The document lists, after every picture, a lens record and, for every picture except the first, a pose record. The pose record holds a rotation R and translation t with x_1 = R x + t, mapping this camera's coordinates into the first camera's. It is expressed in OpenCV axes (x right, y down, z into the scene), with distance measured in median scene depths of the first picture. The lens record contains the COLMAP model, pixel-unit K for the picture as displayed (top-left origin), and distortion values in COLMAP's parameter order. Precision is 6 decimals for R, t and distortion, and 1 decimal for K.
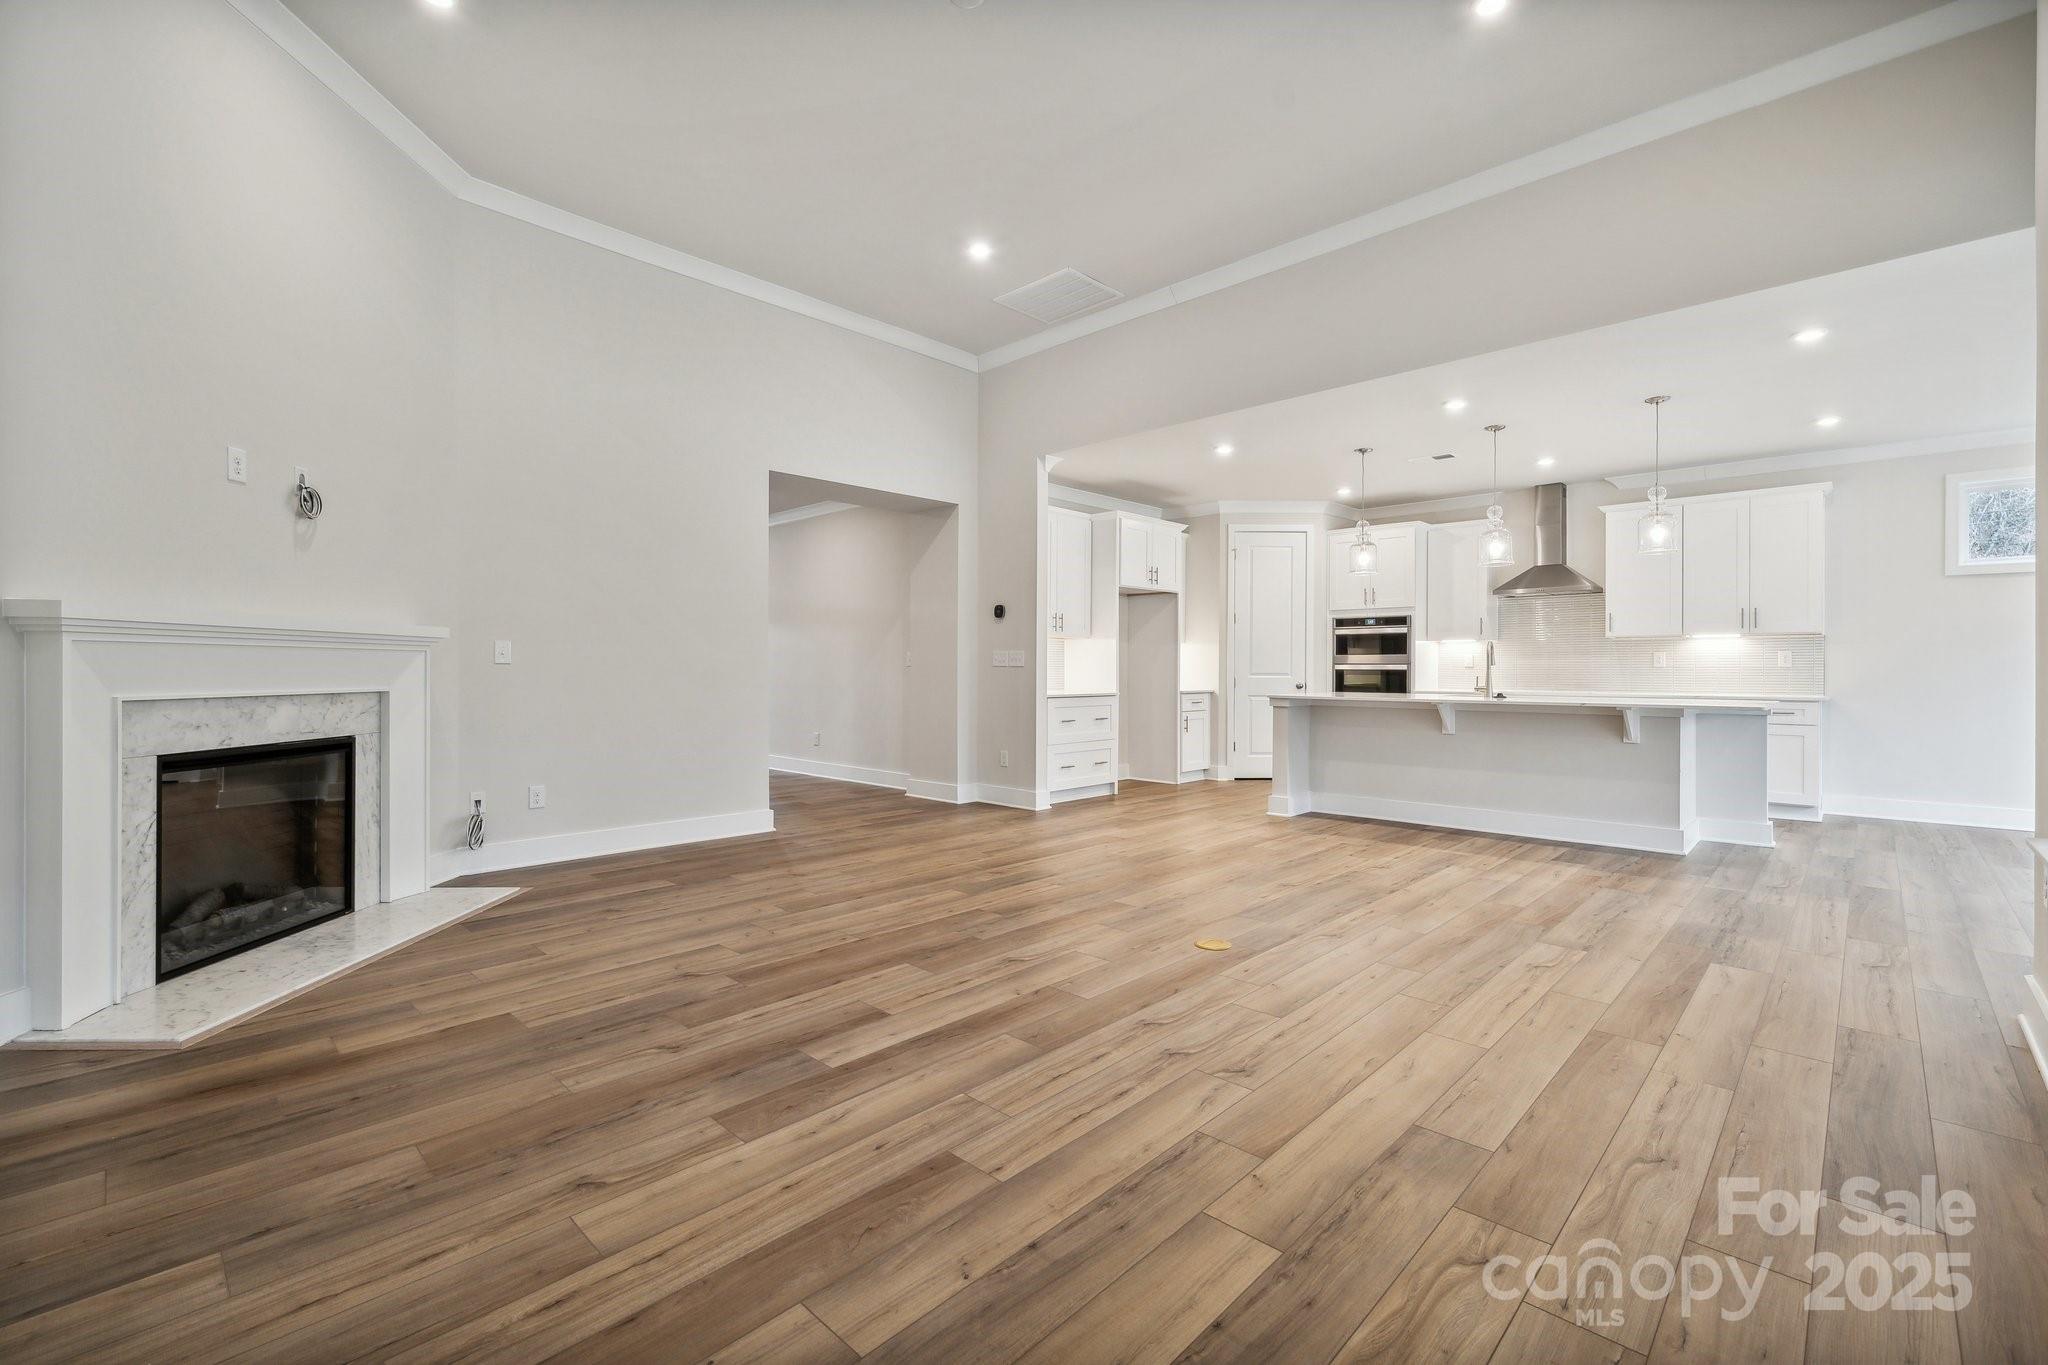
lens RADIAL K [[880.7, 0, 1032.2], [0, 880.7, 669.5], [0, 0, 1]] dist [0.002393, 0.000195]
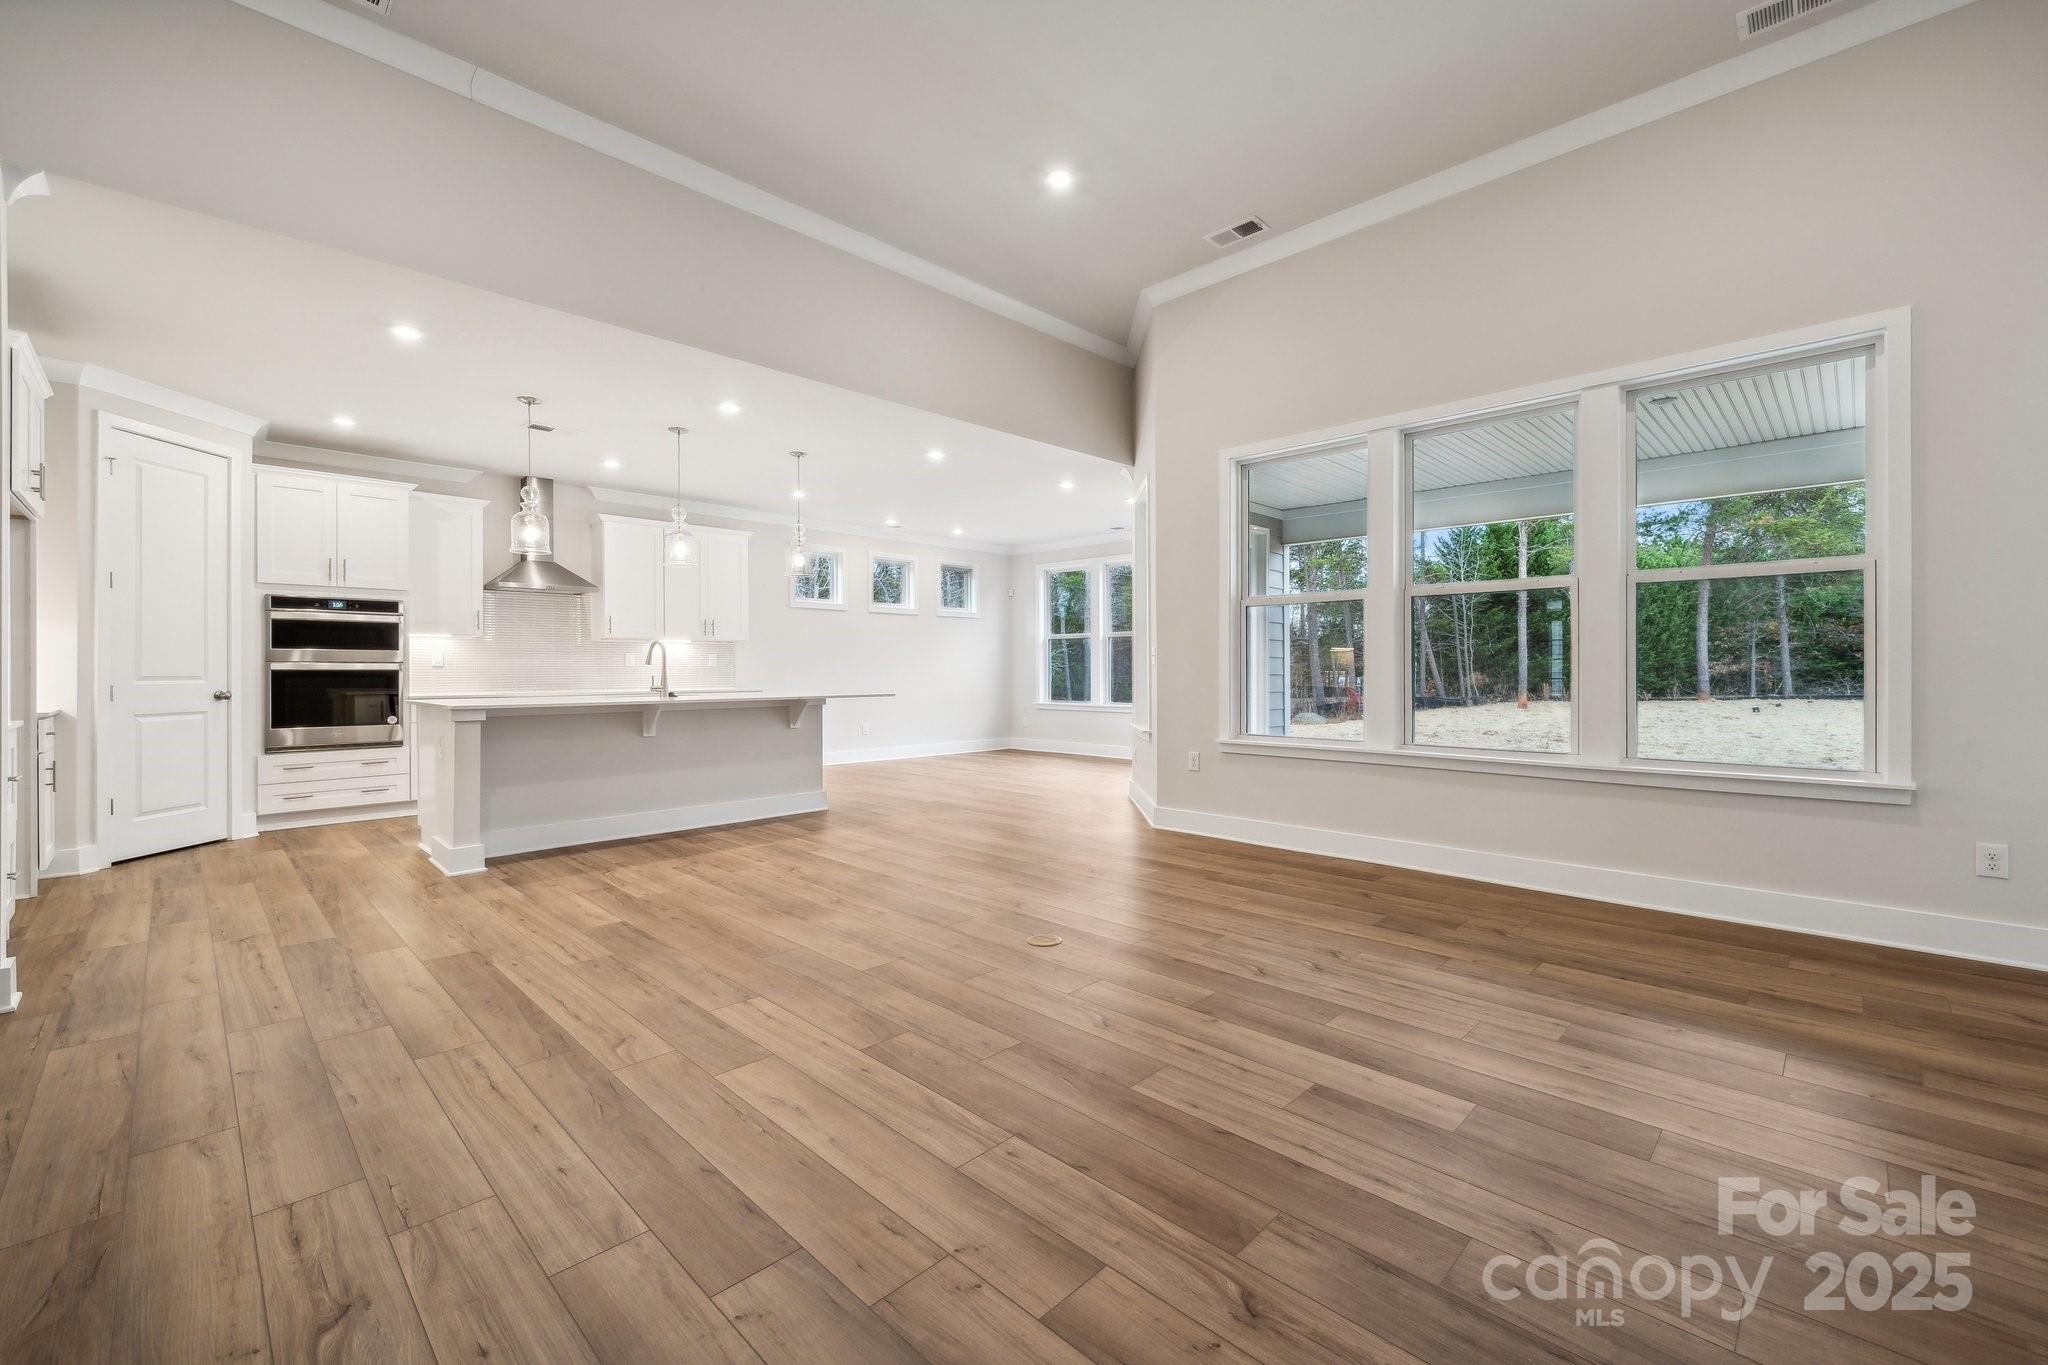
lens RADIAL K [[844.2, 0, 1038.9], [0, 844.2, 675.0], [0, 0, 1]] dist [-0.000336, 0.000052]
pose [[0.003686, -0.008062, 0.999961, -0.804441], [0.001970, 0.999966, 0.008055, 0.000155], [-0.999991, 0.001940, 0.003702, 1.061094]]
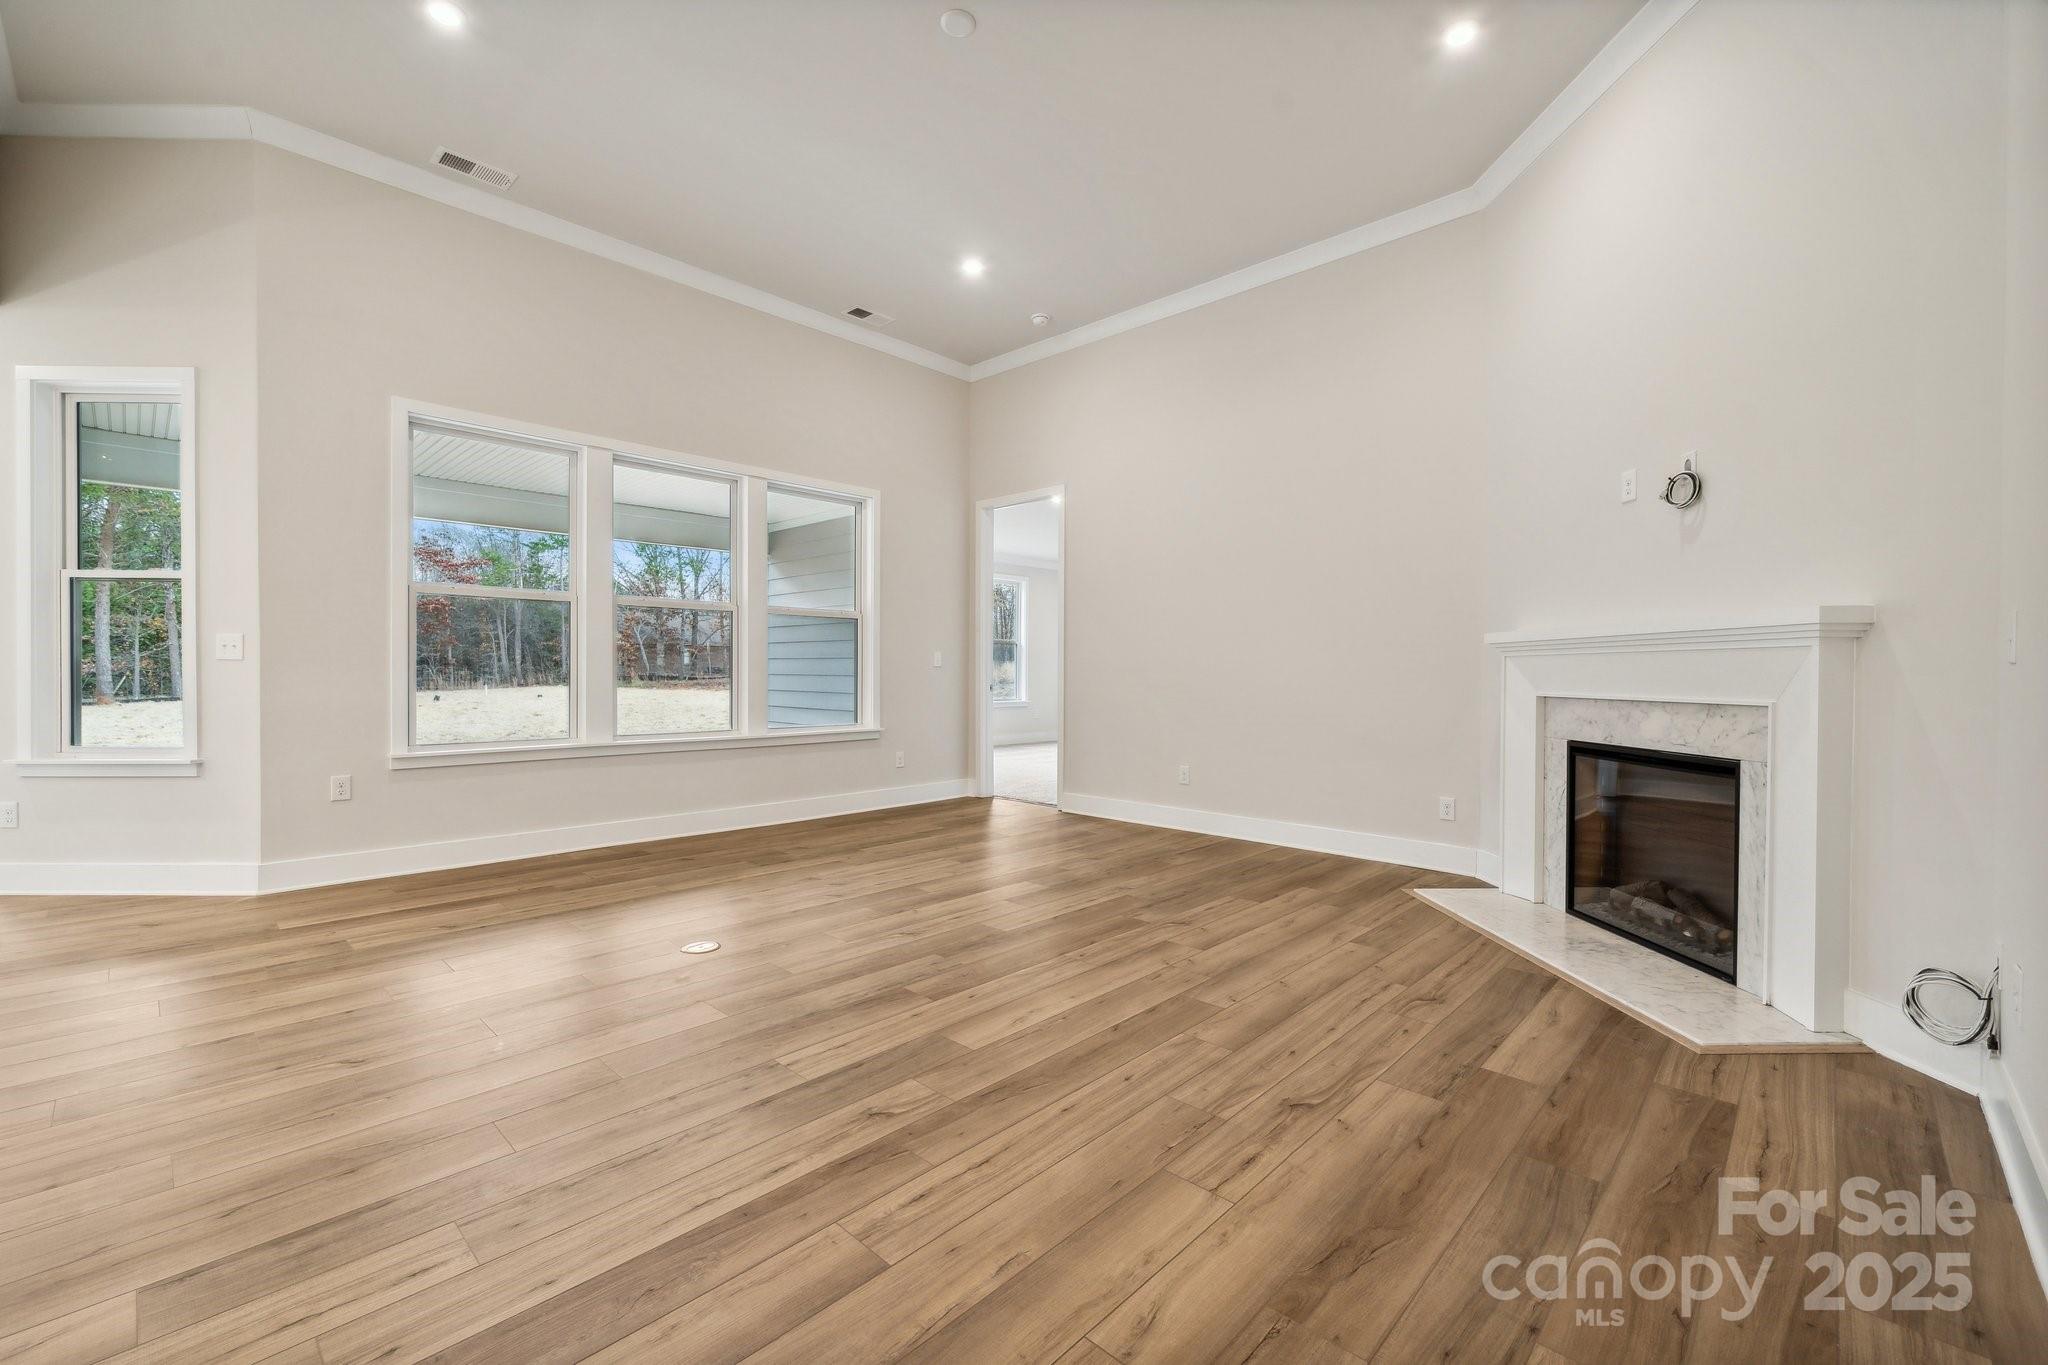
lens RADIAL K [[844.2, 0, 1038.9], [0, 844.2, 675.0], [0, 0, 1]] dist [-0.000336, 0.000052]
pose [[-0.999867, -0.007701, -0.014389, -0.165417], [-0.007735, 0.999967, 0.002323, 0.003072], [0.014371, 0.002434, -0.999894, 2.062609]]
